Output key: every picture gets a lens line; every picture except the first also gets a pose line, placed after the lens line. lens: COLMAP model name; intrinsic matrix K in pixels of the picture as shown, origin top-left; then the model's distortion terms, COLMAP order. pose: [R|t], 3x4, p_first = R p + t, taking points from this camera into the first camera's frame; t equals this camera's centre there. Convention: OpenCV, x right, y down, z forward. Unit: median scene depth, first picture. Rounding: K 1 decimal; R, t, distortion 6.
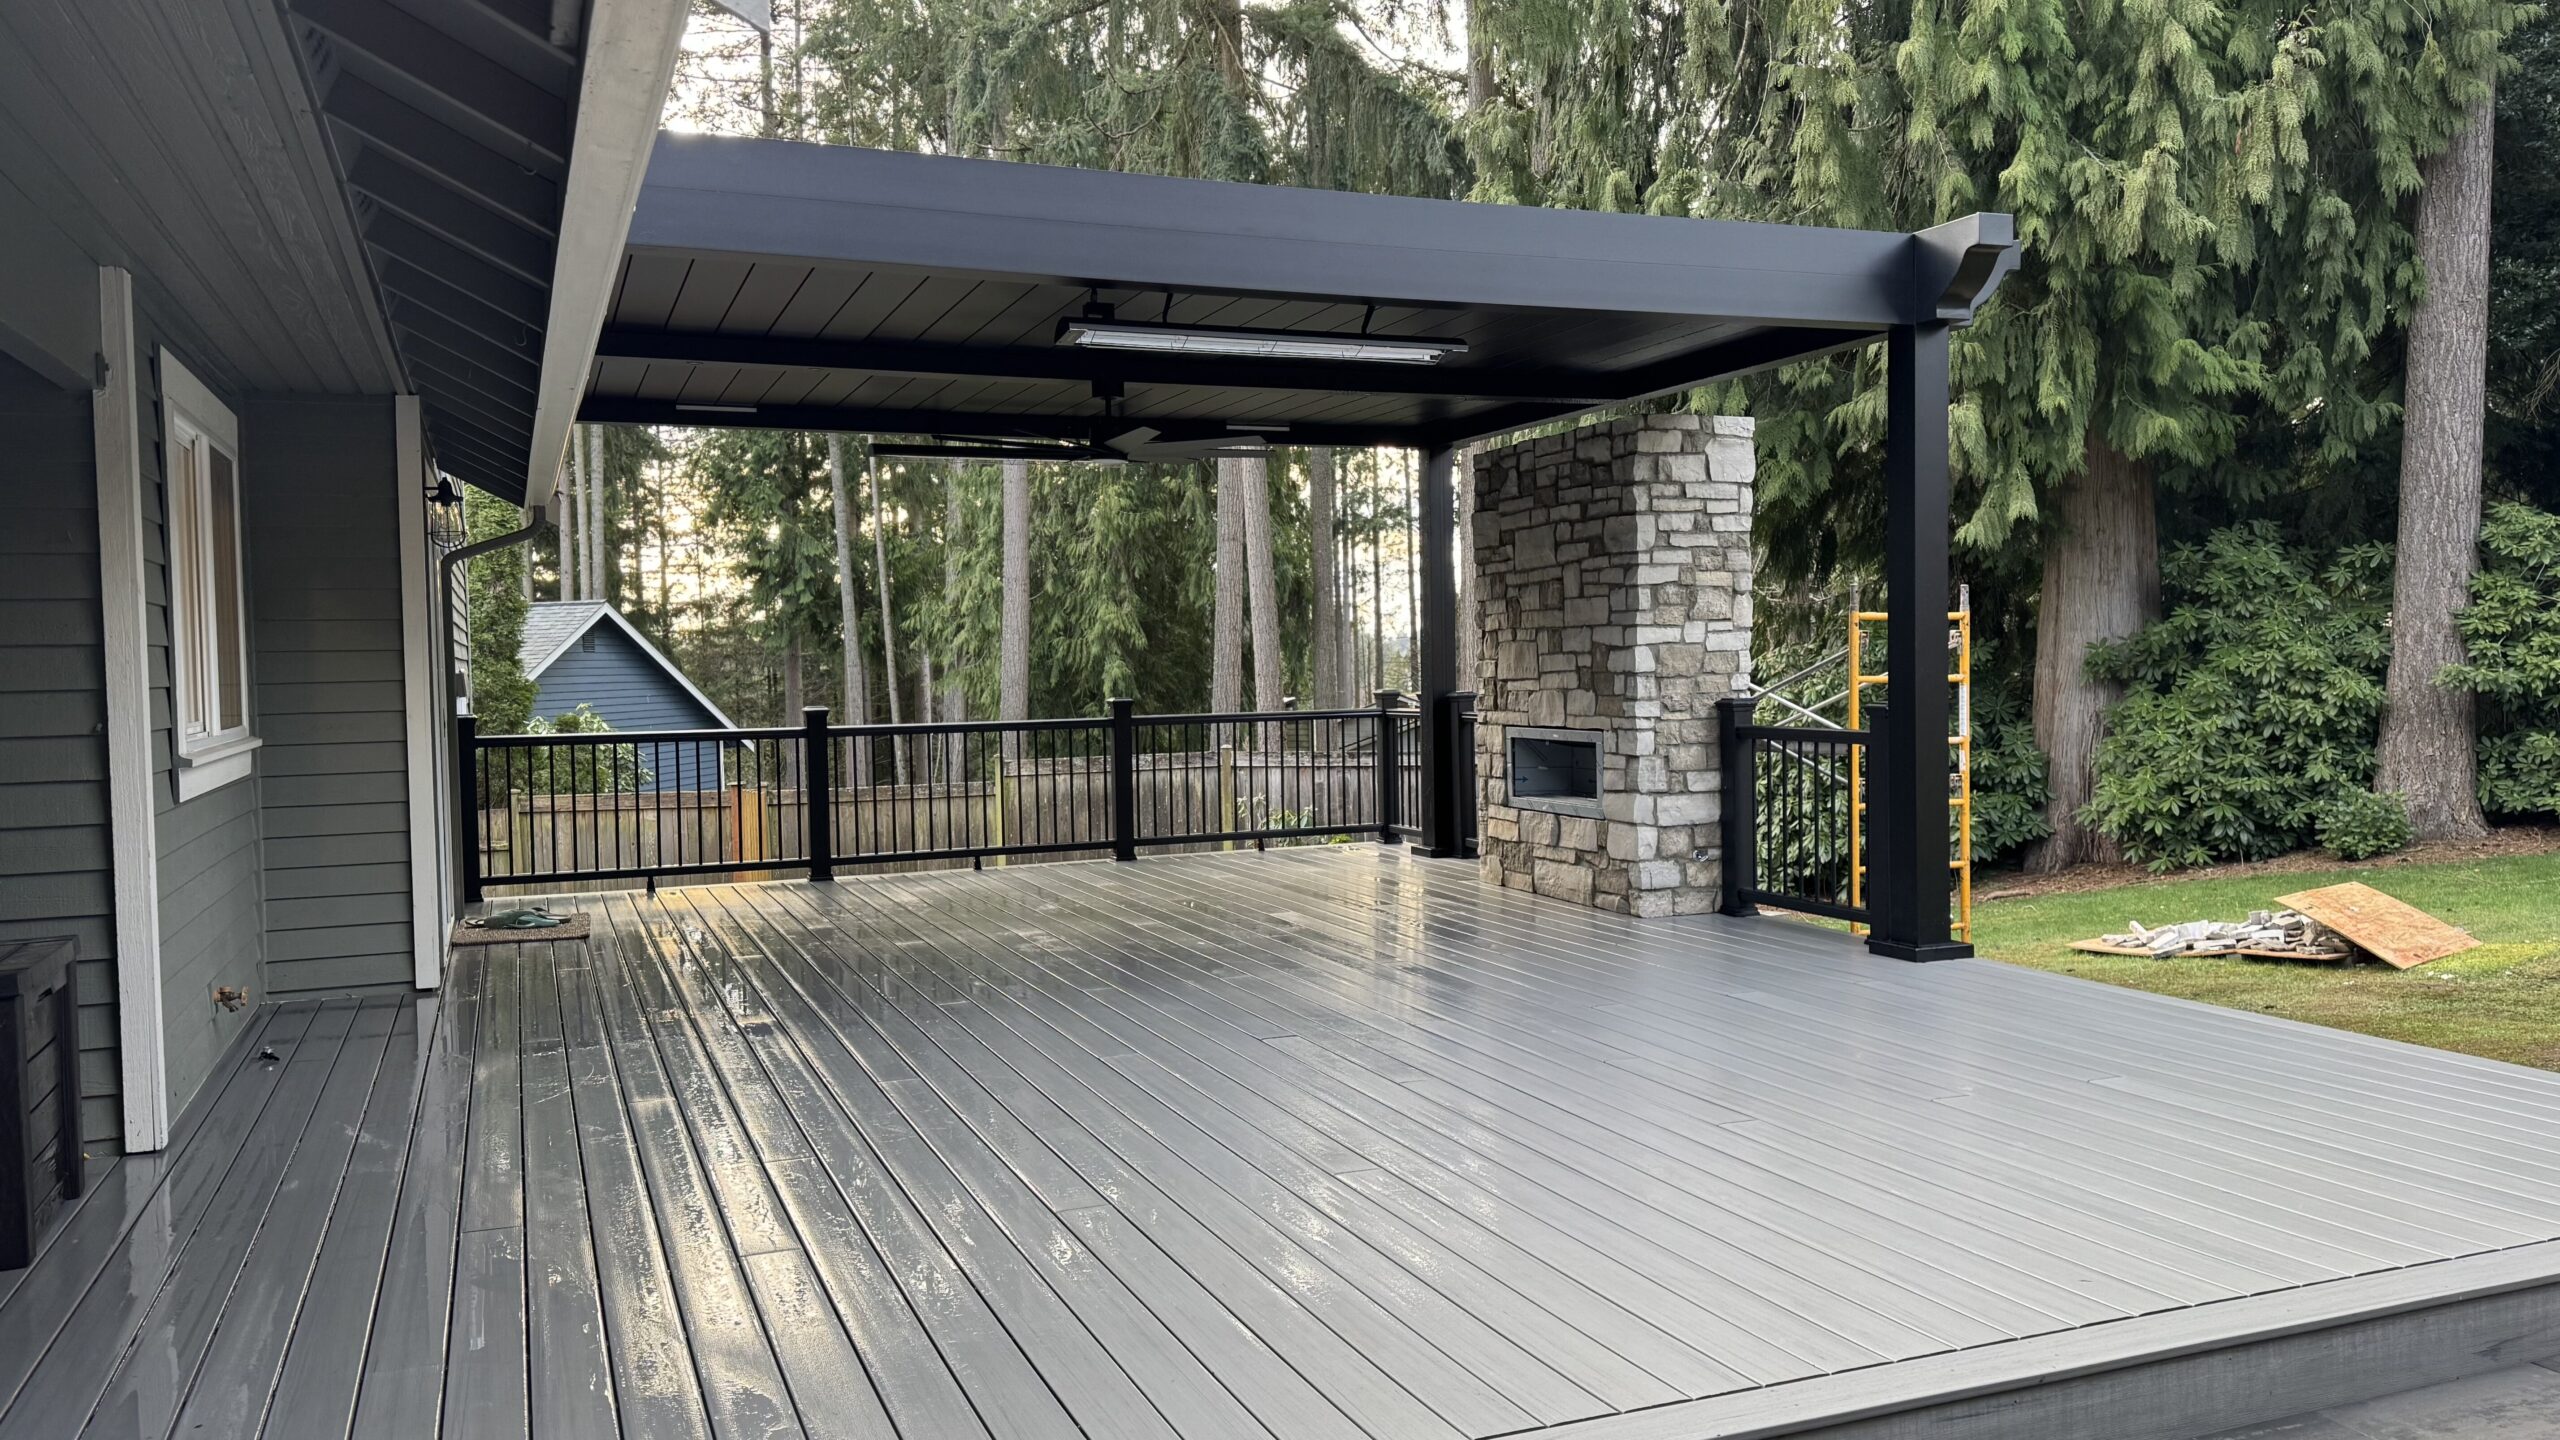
lens RADIAL K [[1921.9, 0, 1283.7], [0, 1921.9, 737.3], [0, 0, 1]] dist [0.138743, -0.218796]
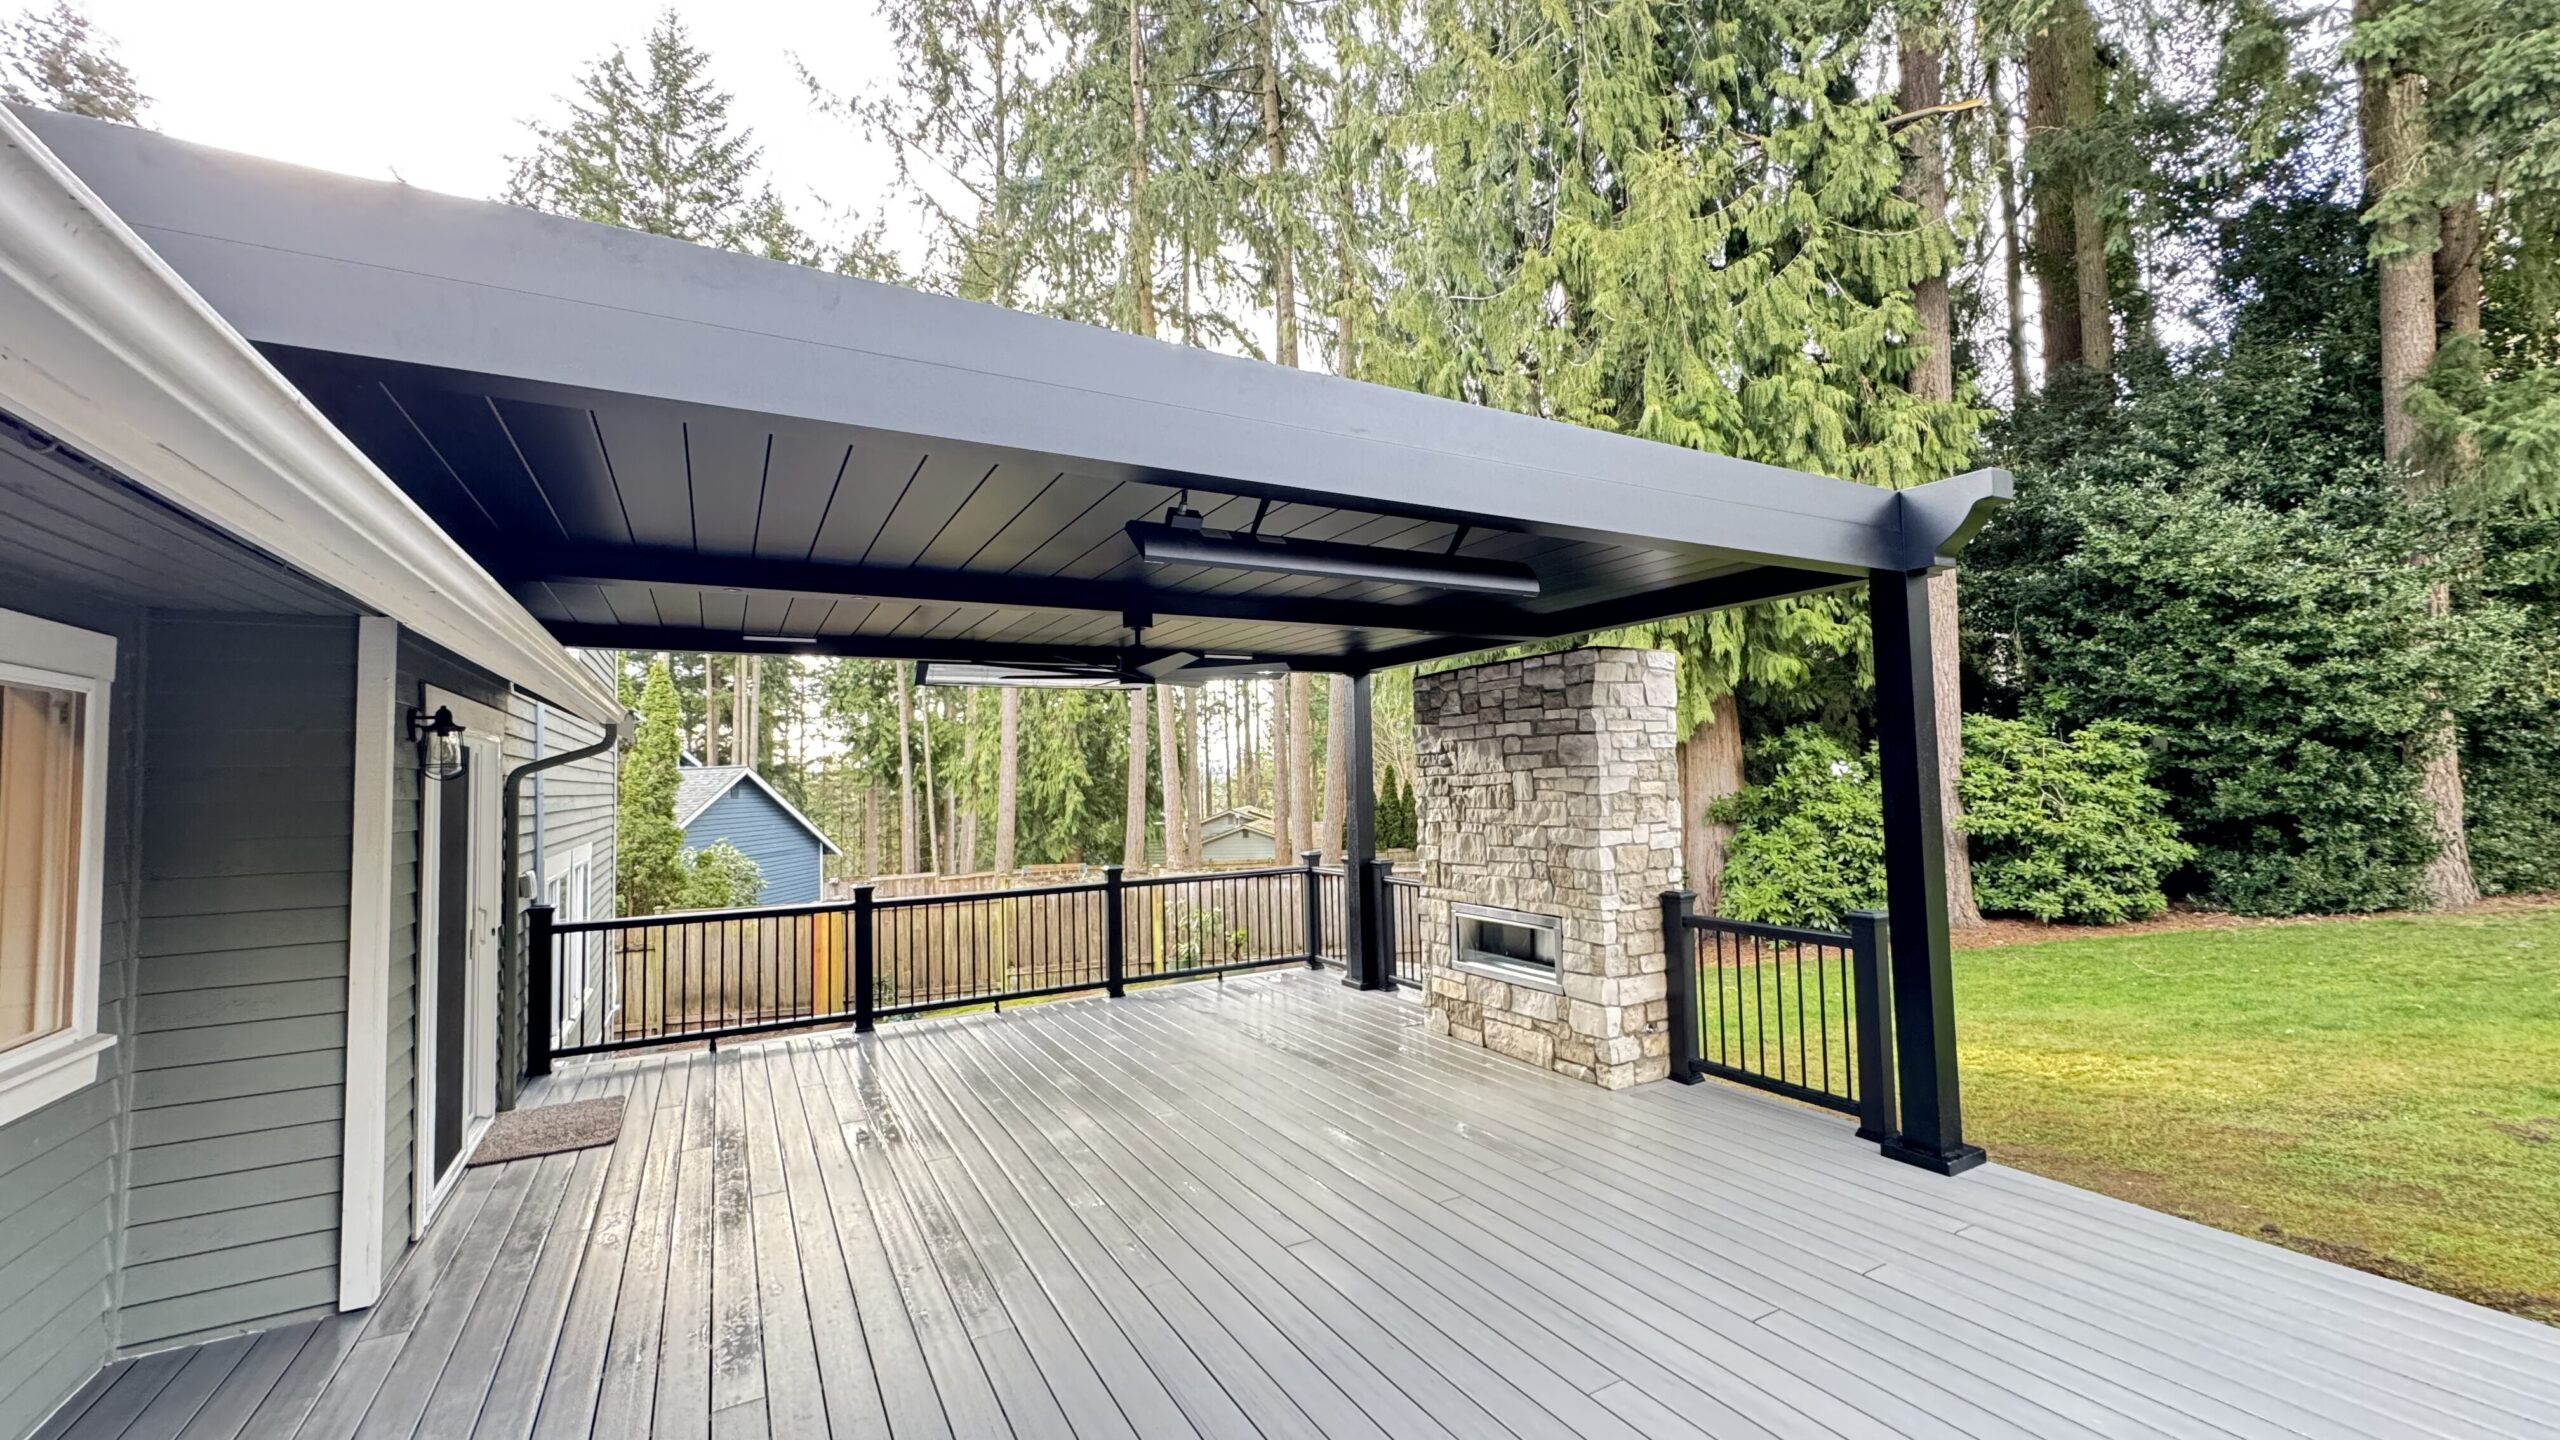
lens RADIAL K [[1016.9, 0, 1275.8], [0, 1016.9, 722.4], [0, 0, 1]] dist [-0.002354, -0.000208]
pose [[0.992425, 0.001094, 0.122847, -0.072154], [0.010814, 0.995300, -0.096229, -0.057552], [-0.122375, 0.096828, 0.987749, 0.370074]]
